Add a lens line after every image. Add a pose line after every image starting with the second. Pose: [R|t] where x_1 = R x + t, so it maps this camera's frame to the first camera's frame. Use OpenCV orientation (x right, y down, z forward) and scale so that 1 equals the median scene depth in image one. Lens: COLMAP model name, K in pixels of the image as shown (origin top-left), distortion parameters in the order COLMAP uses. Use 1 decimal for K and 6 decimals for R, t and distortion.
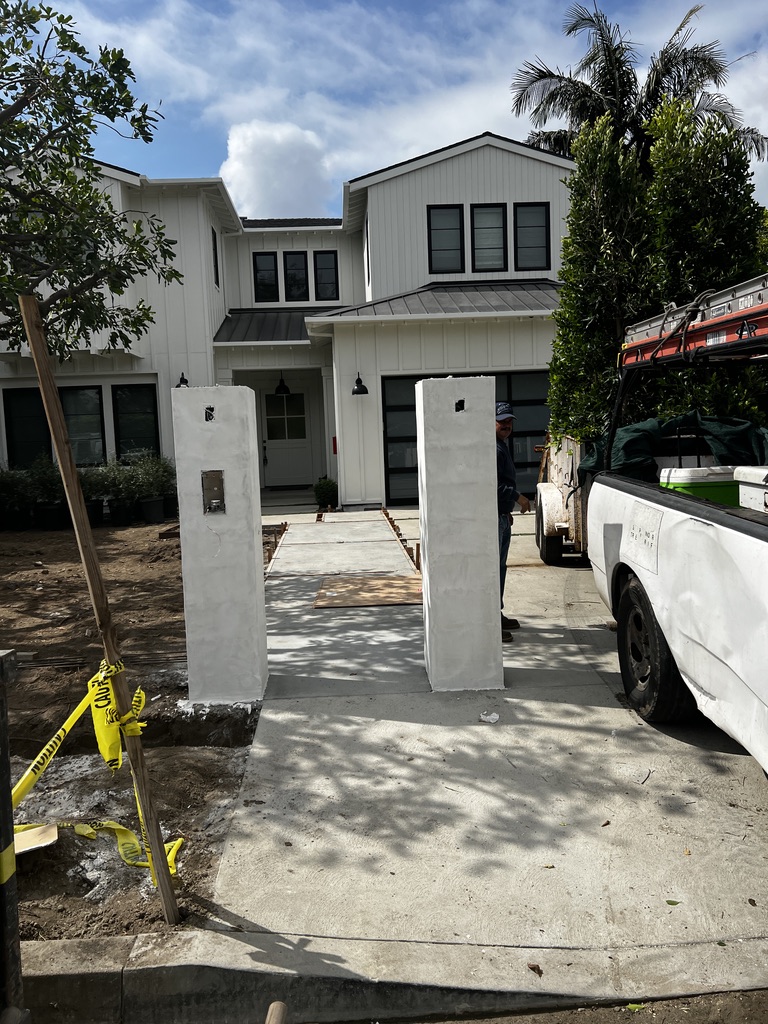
lens RADIAL K [[787.0, 0, 384.0], [0, 787.0, 512.0], [0, 0, 1]] dist [0.105085, -0.210768]
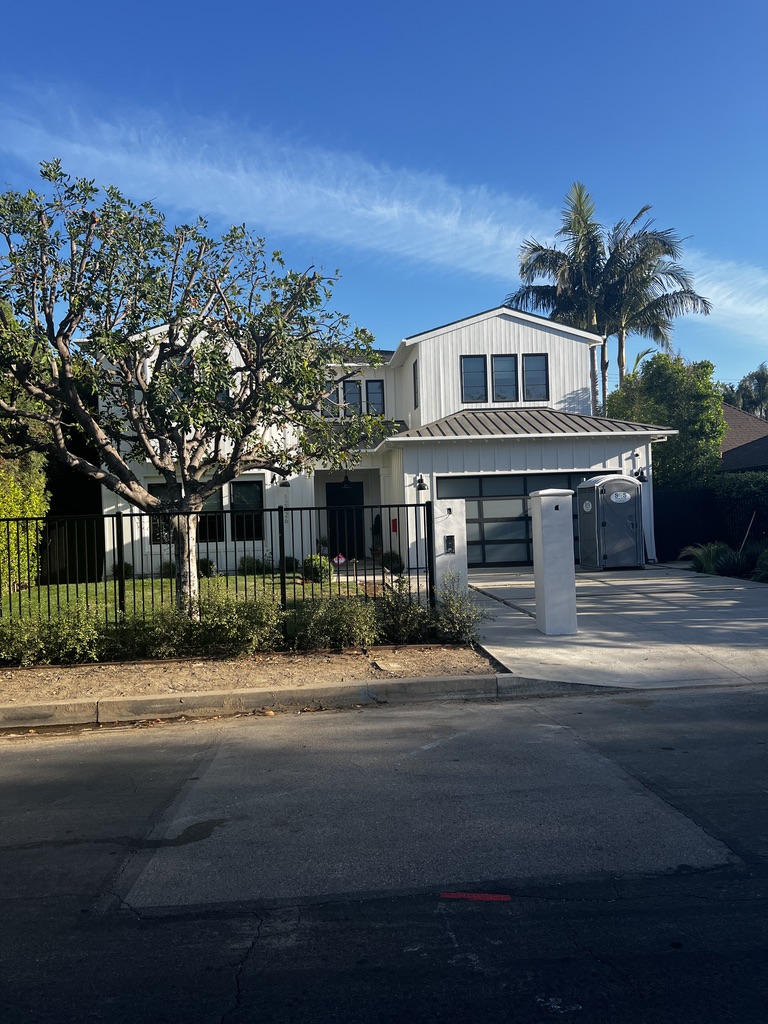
lens RADIAL K [[774.6, 0, 384.0], [0, 774.6, 512.0], [0, 0, 1]] dist [0.333503, -0.485916]
pose [[0.998923, 0.004788, 0.046143, -0.144320], [-0.000177, 0.995047, -0.099407, 0.029716], [-0.046391, 0.099292, 0.993976, -0.353435]]
